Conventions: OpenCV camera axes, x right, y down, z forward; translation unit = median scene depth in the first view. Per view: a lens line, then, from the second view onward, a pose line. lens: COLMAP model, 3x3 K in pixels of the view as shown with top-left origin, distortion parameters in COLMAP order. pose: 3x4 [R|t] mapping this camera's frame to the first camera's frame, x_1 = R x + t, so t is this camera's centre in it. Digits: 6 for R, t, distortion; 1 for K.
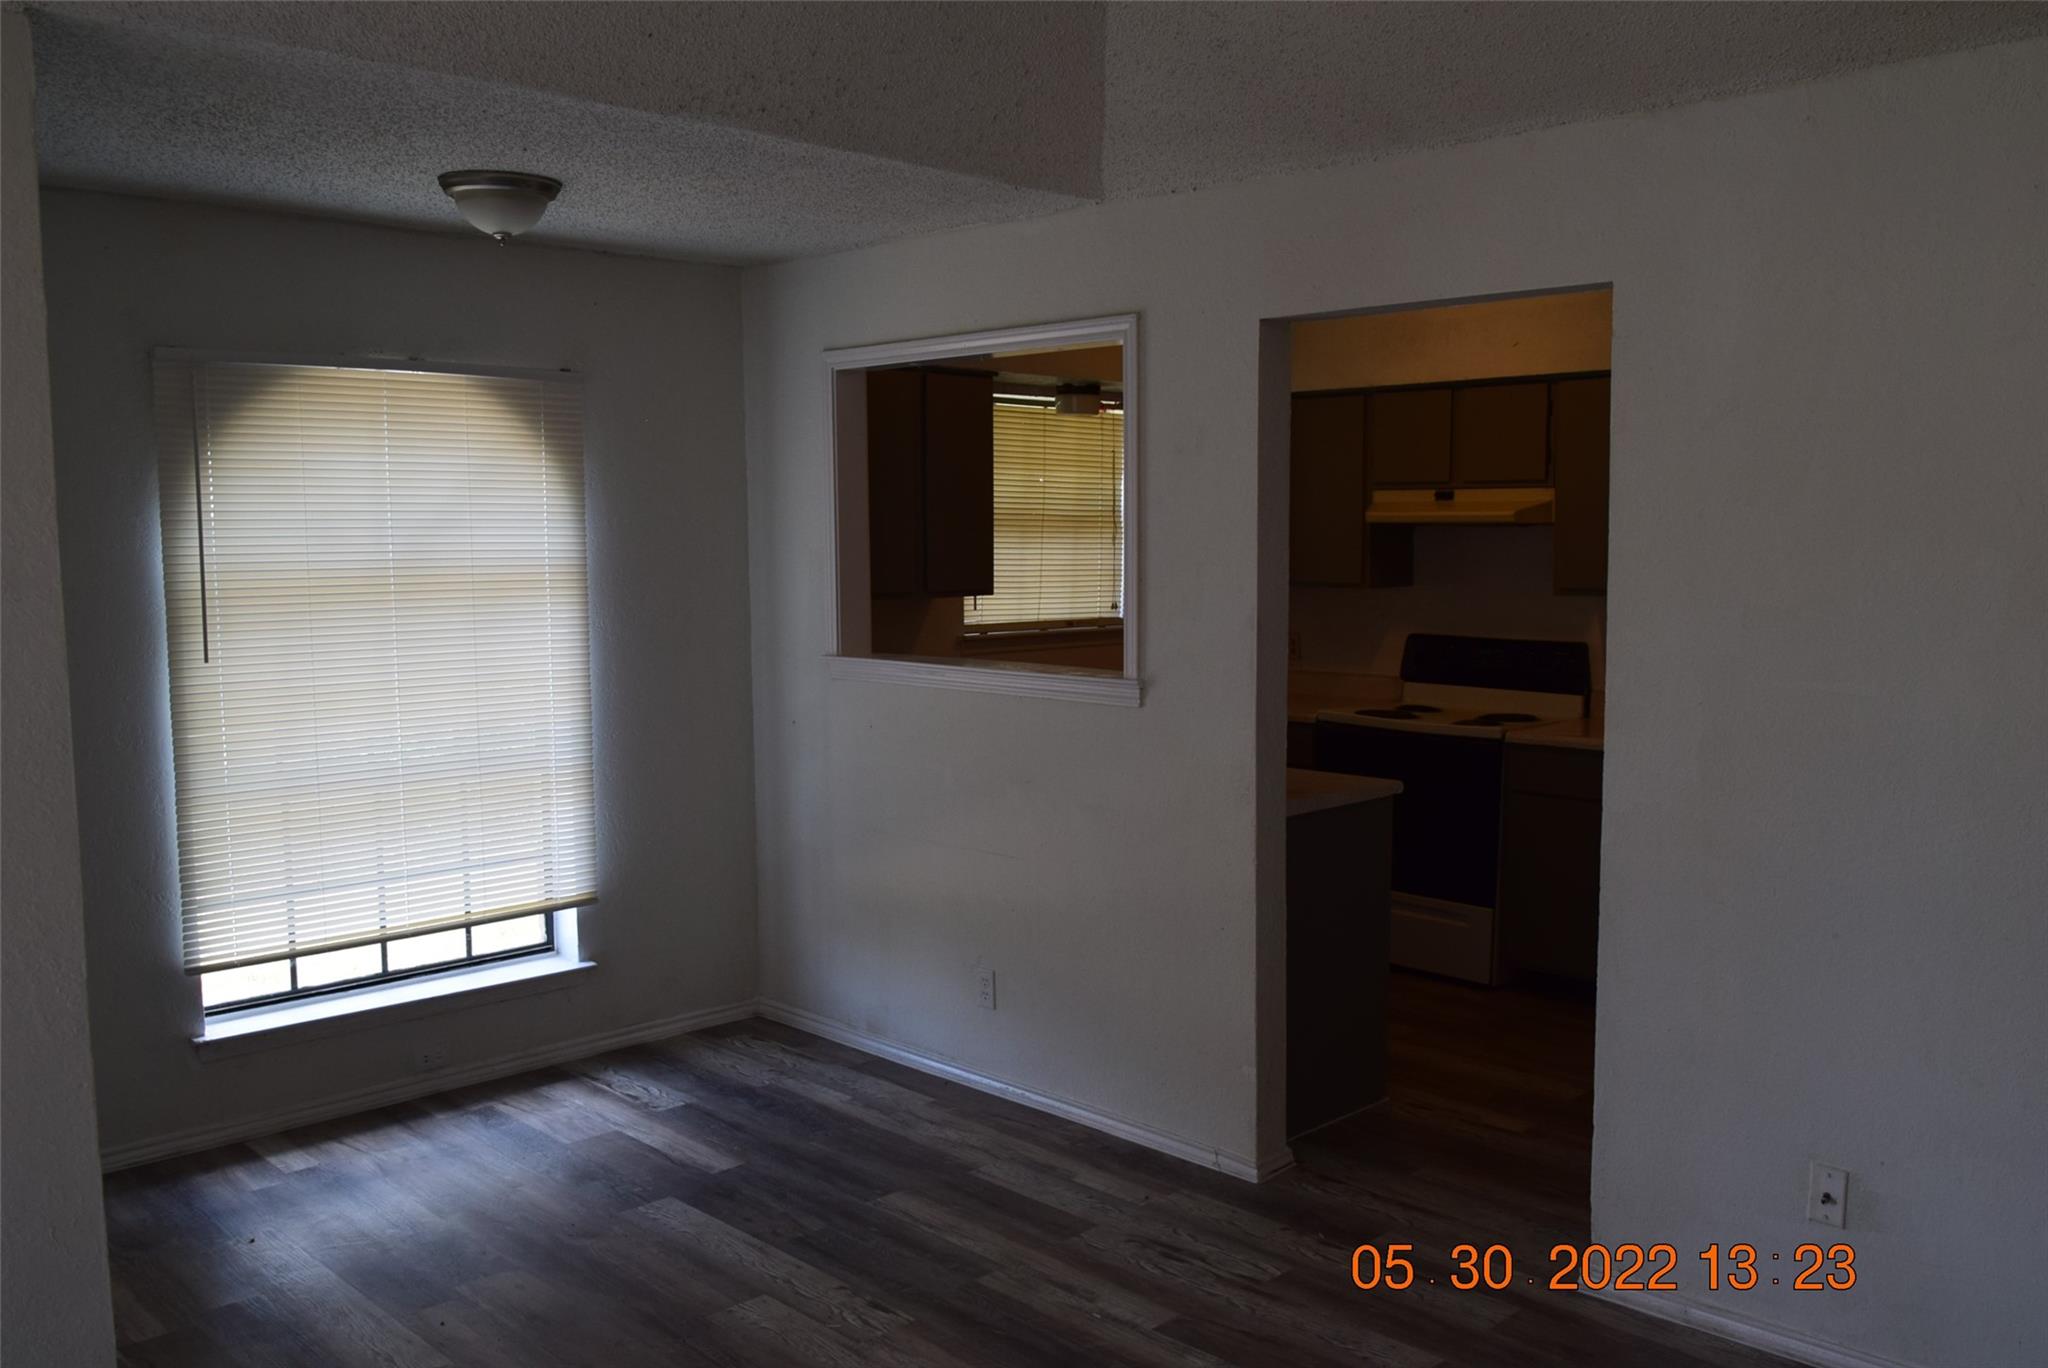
lens RADIAL K [[1582.0, 0, 1098.8], [0, 1582.0, 676.8], [0, 0, 1]] dist [0.005048, -0.003553]
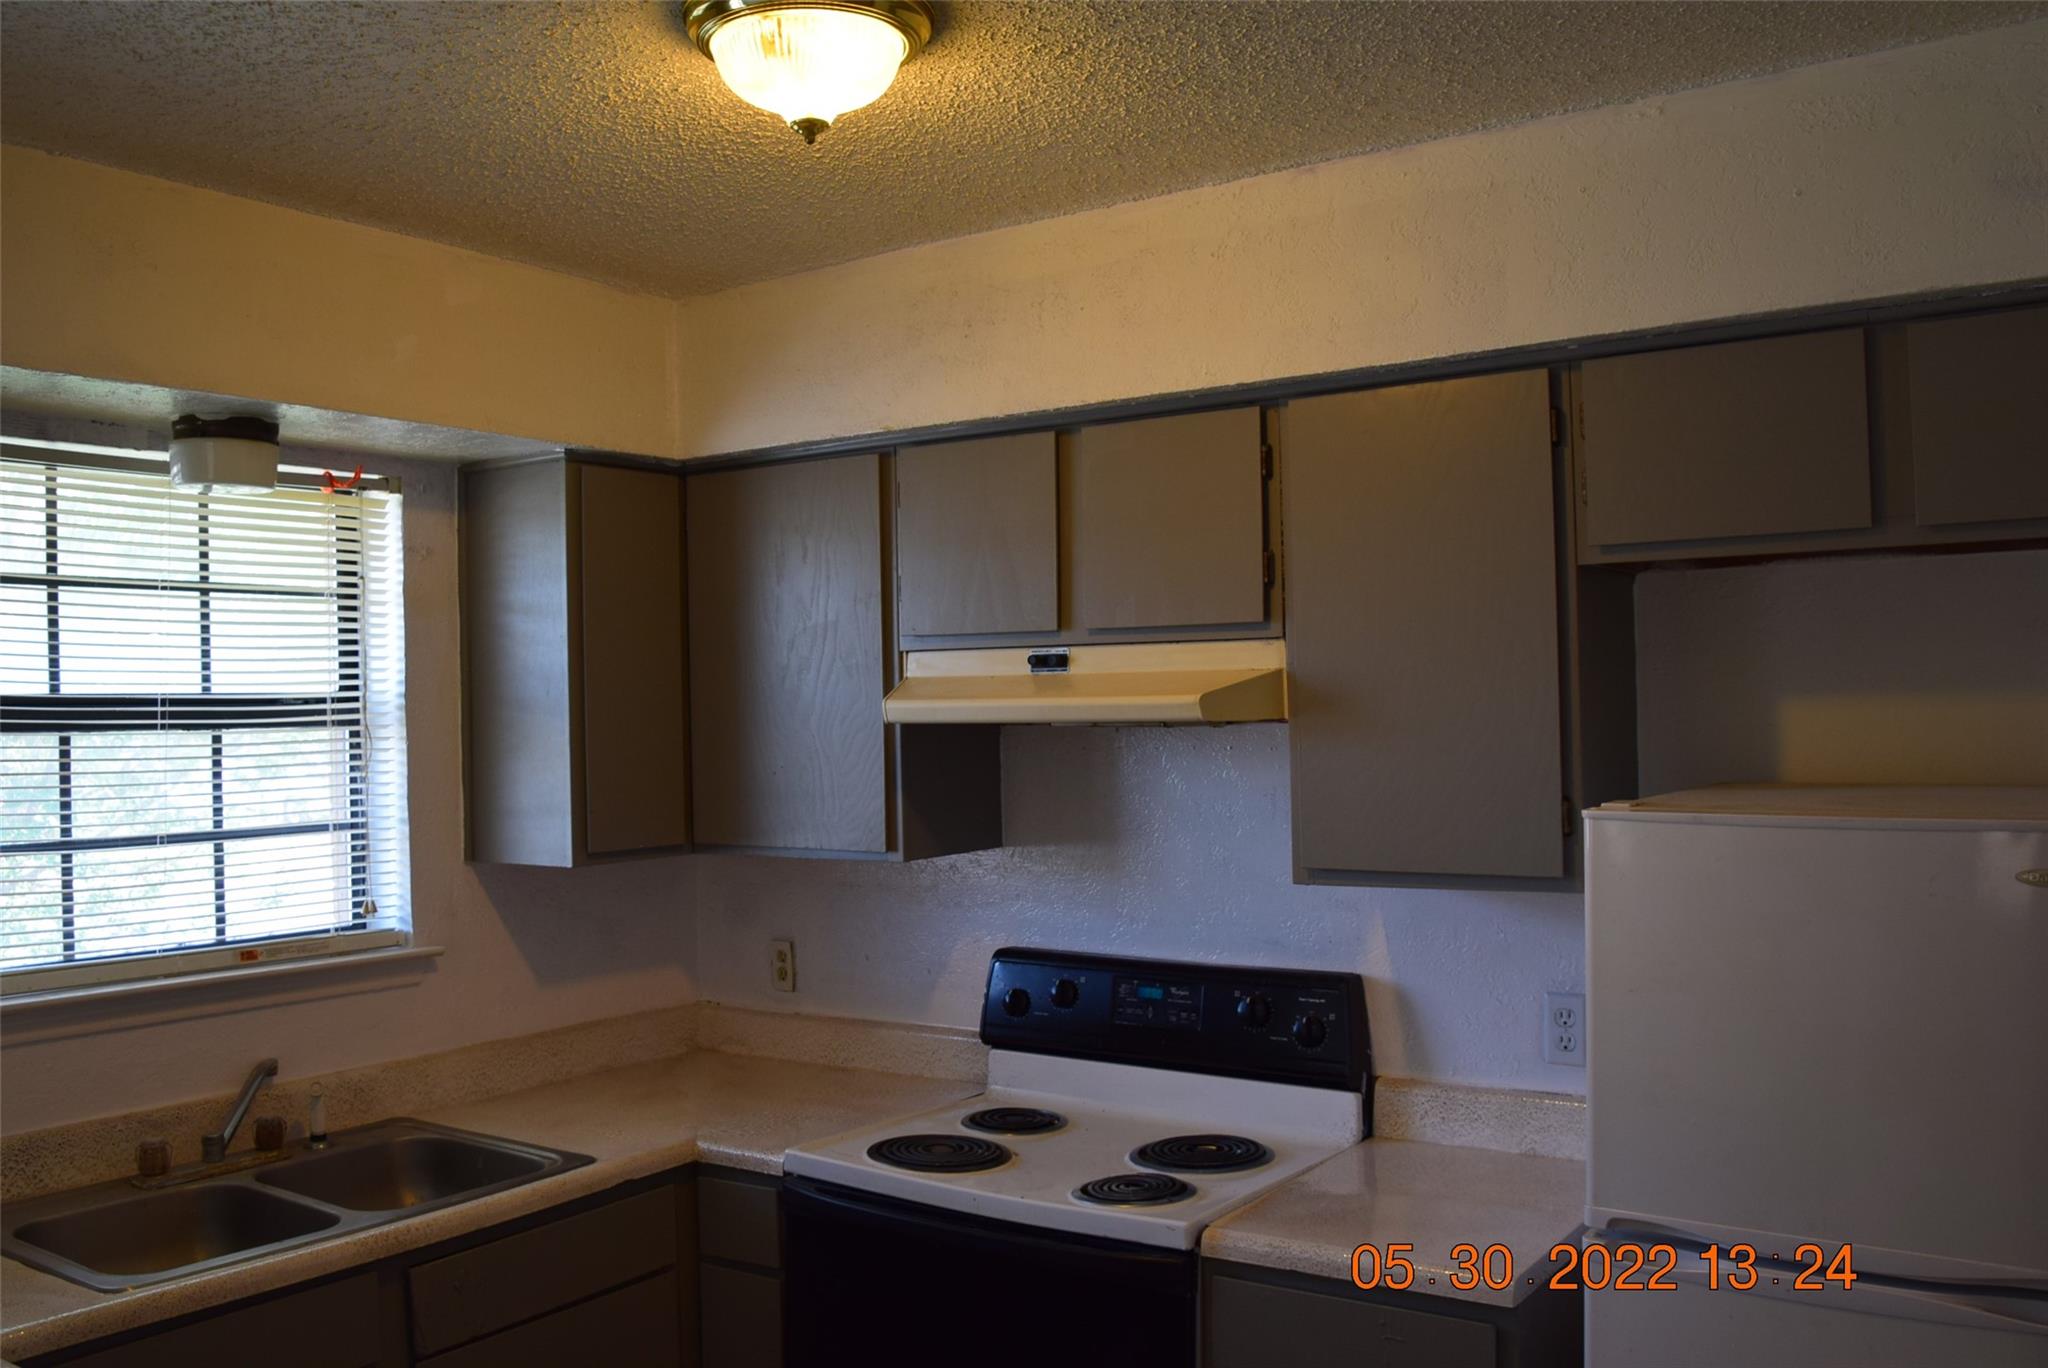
lens RADIAL K [[1759.5, 0, 1024.0], [0, 1759.5, 684.0], [0, 0, 1]] dist [-0.001408, -0.000334]
pose [[0.988369, -0.009430, 0.151781, 0.133510], [0.025834, 0.993980, -0.106476, -0.053963], [-0.149863, 0.109158, 0.982662, 0.500976]]
